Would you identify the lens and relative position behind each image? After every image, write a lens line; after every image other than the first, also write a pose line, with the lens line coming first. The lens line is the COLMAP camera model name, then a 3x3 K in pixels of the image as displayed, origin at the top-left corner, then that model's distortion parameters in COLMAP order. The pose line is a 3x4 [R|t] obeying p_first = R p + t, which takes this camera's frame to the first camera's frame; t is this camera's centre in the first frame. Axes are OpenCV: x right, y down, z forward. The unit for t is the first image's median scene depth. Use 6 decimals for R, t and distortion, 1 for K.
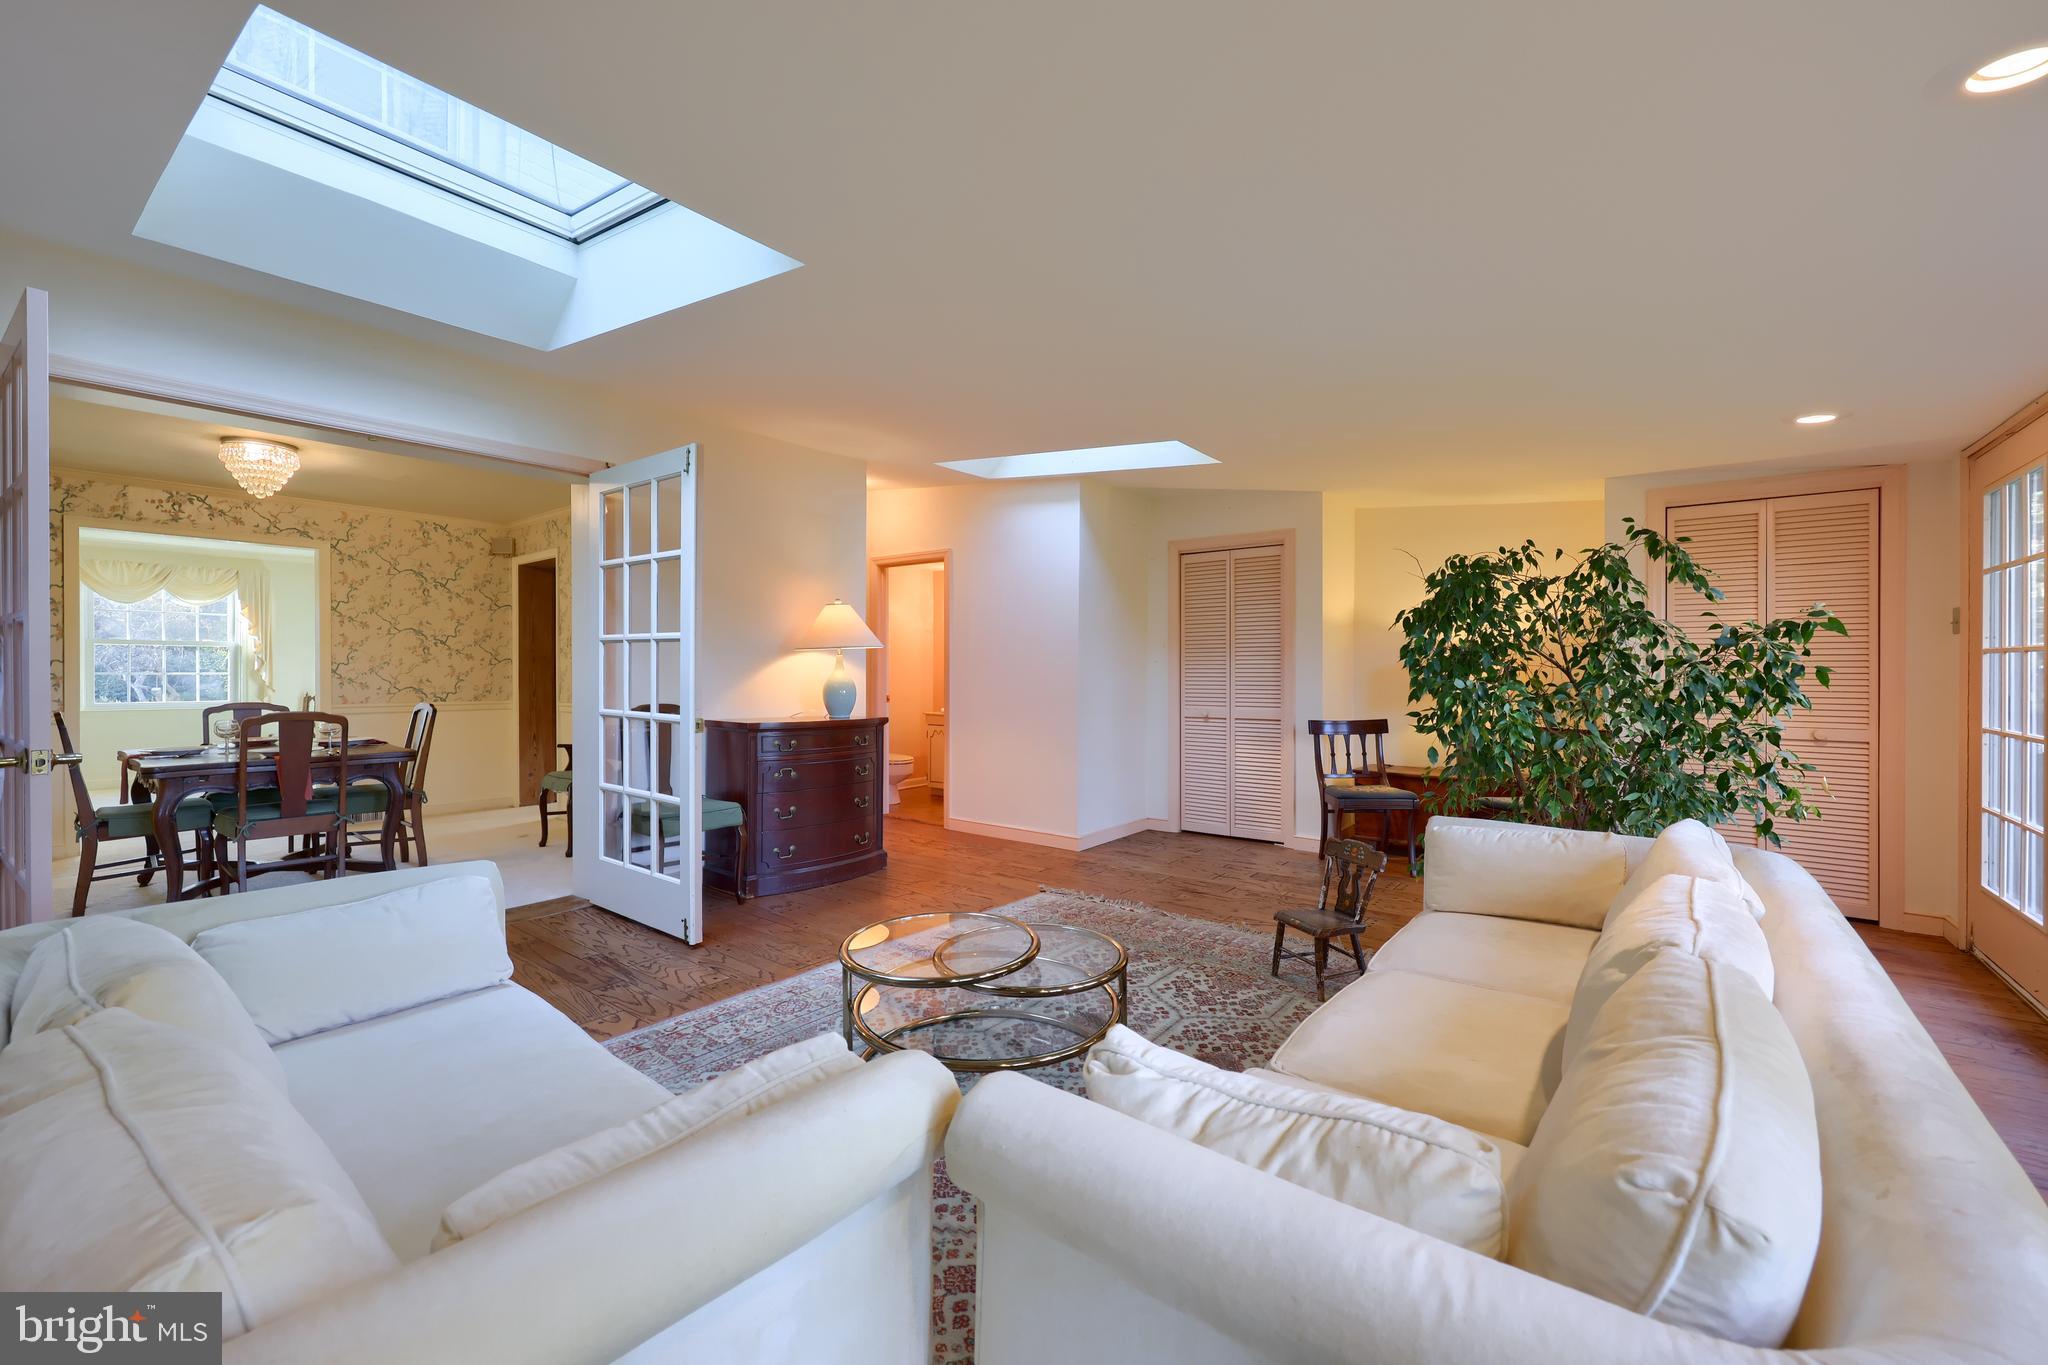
lens RADIAL K [[826.9, 0, 1023.3], [0, 826.9, 673.2], [0, 0, 1]] dist [-0.004431, 0.000774]
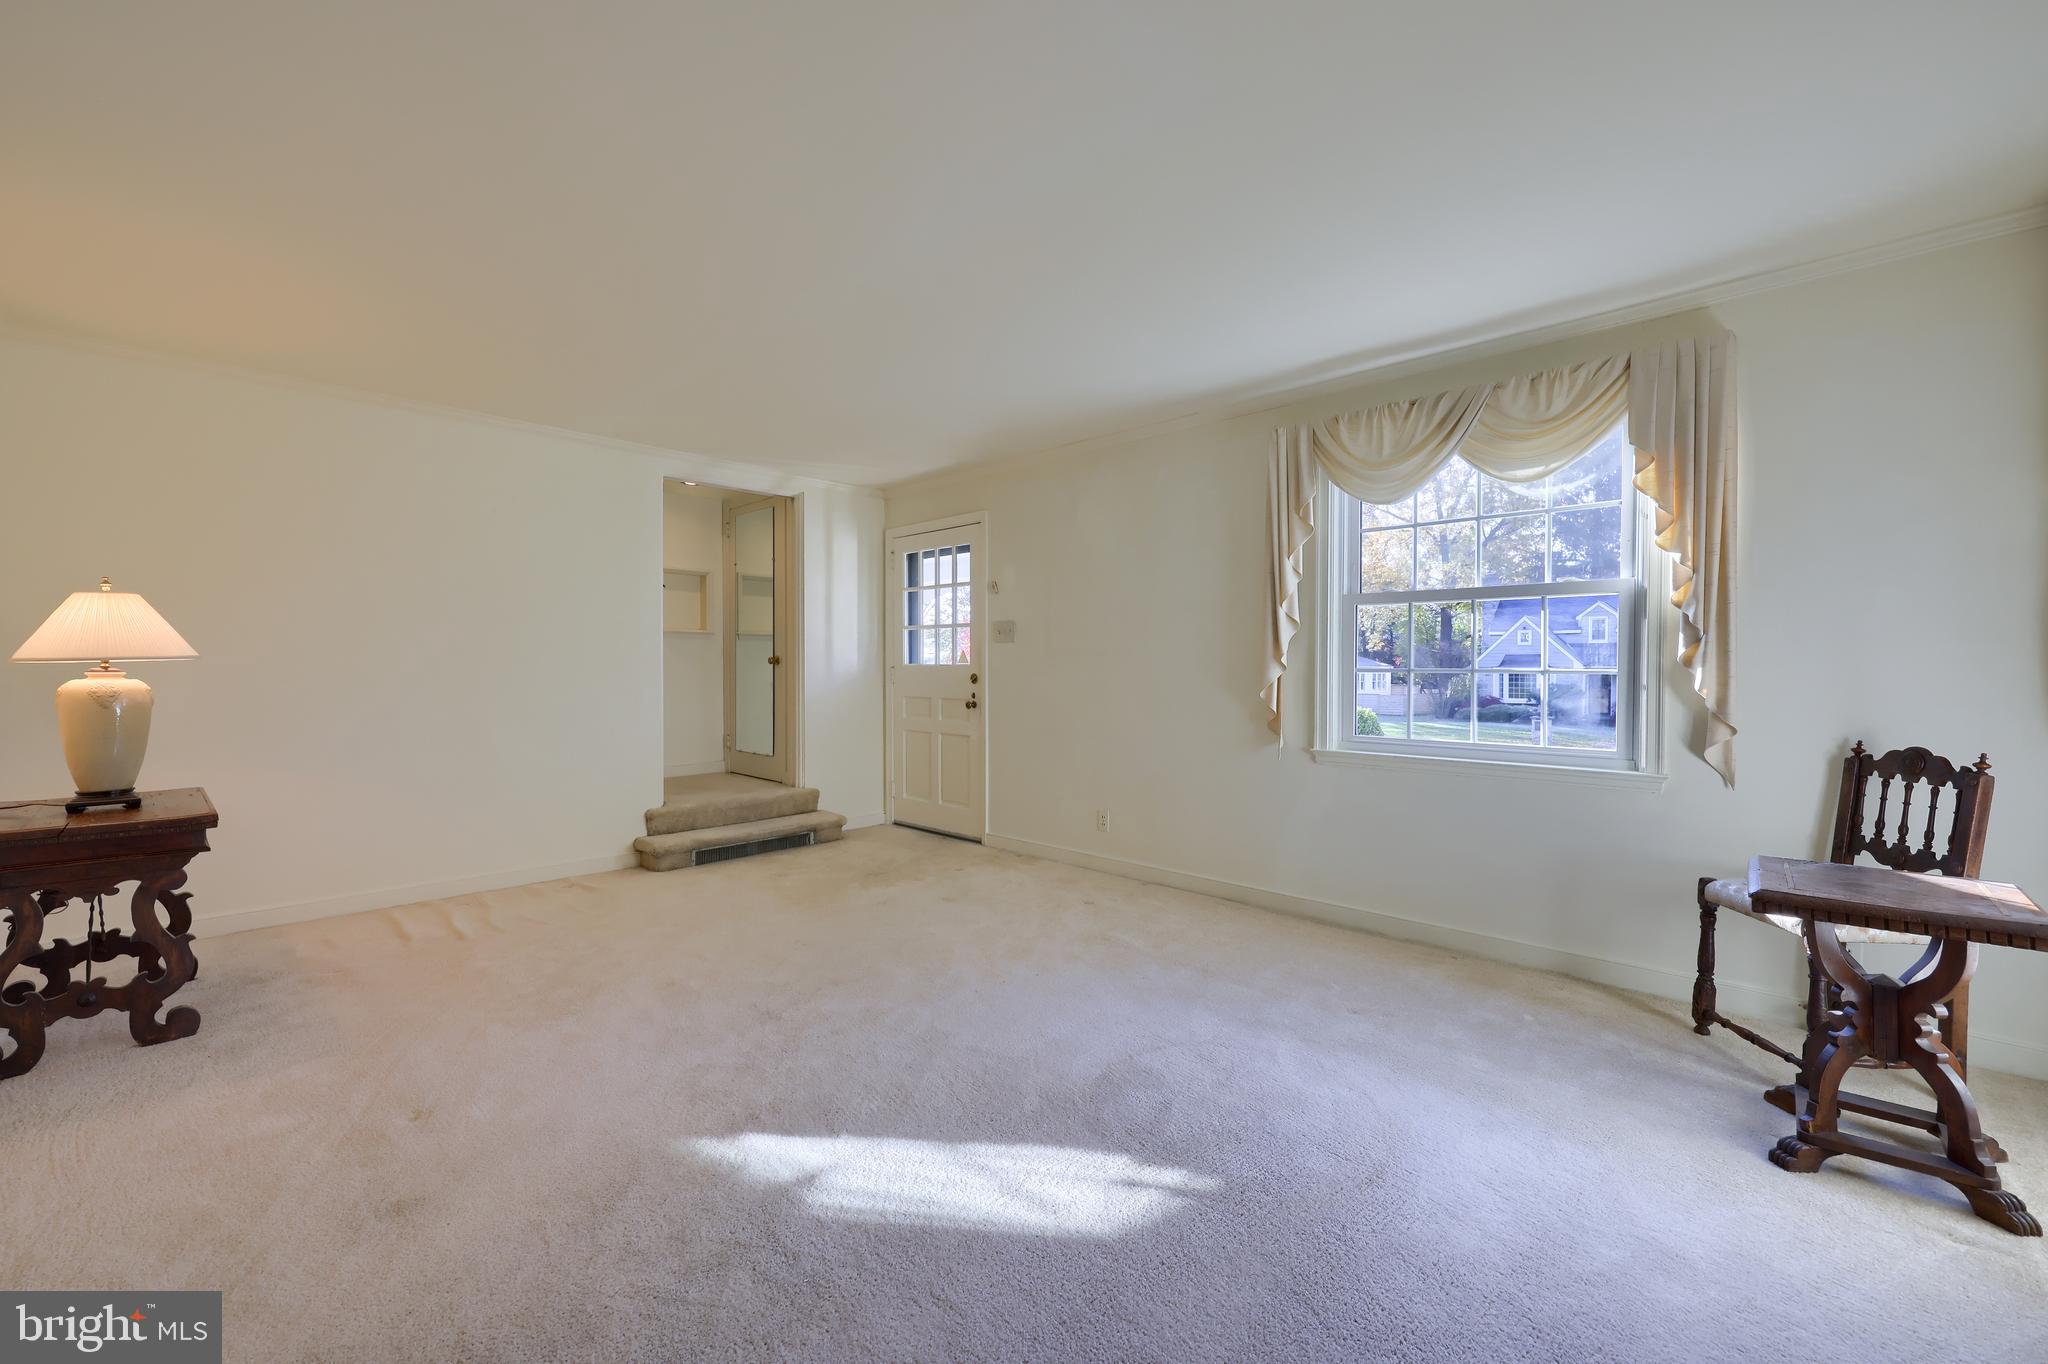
lens RADIAL K [[826.9, 0, 1026.4], [0, 826.9, 682.6], [0, 0, 1]] dist [-0.004431, 0.000774]
pose [[-0.122245, 0.019721, -0.992304, -0.599818], [0.002444, 0.999806, 0.019569, -0.002791], [0.992497, -0.000034, -0.122269, 0.805904]]
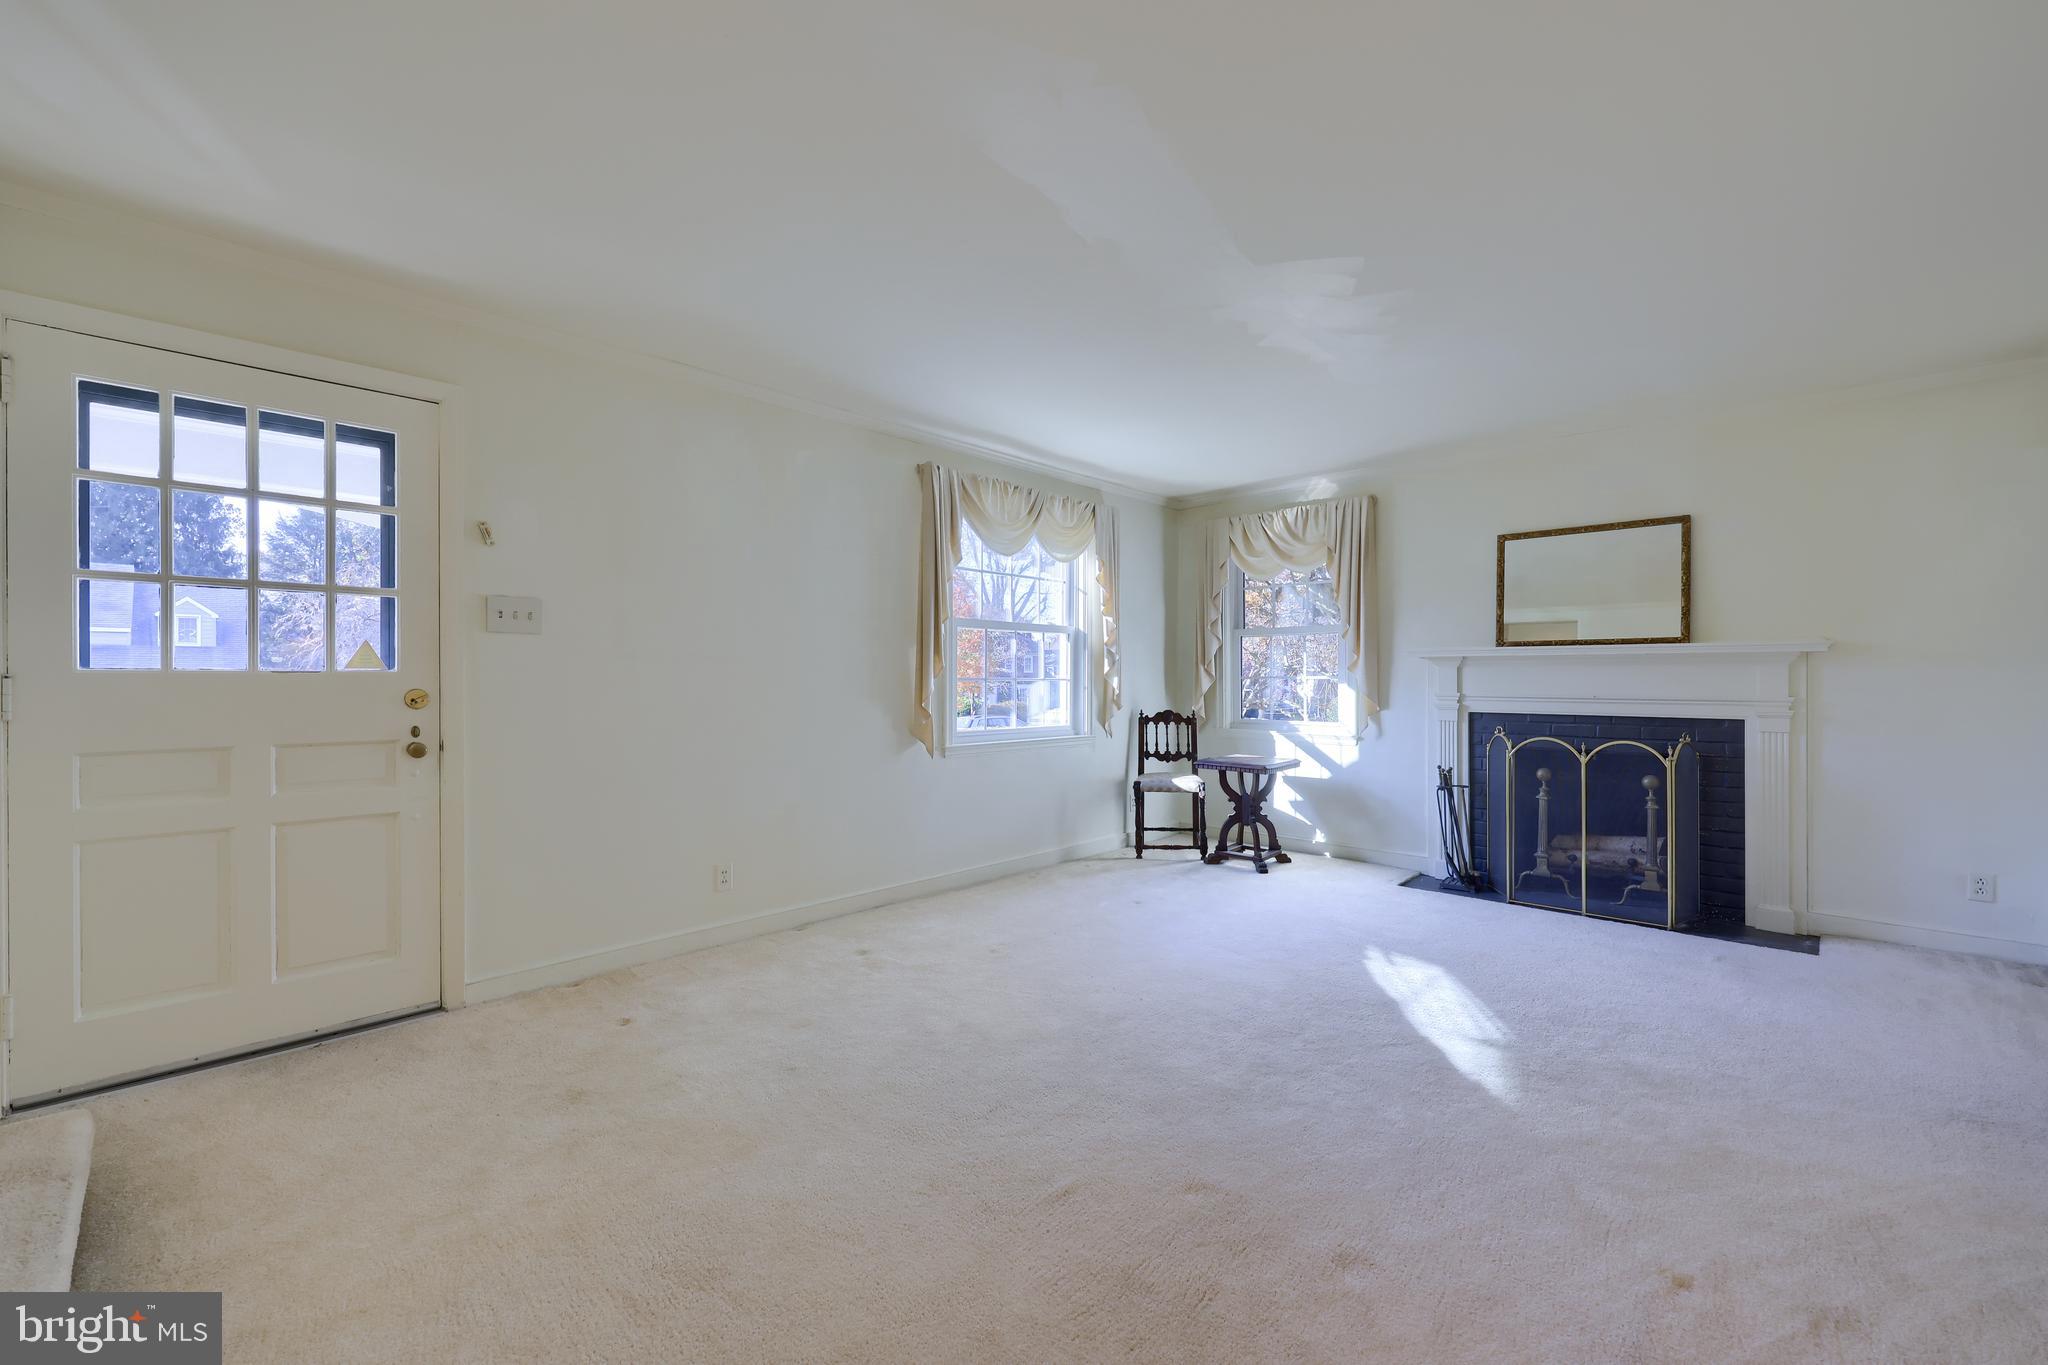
lens RADIAL K [[826.9, 0, 1025.4], [0, 826.9, 682.4], [0, 0, 1]] dist [-0.004431, 0.000774]
pose [[0.995653, -0.000047, -0.093136, -0.948919], [0.000387, 0.999993, 0.003631, 0.000524], [0.093135, -0.003652, 0.995647, 0.397268]]
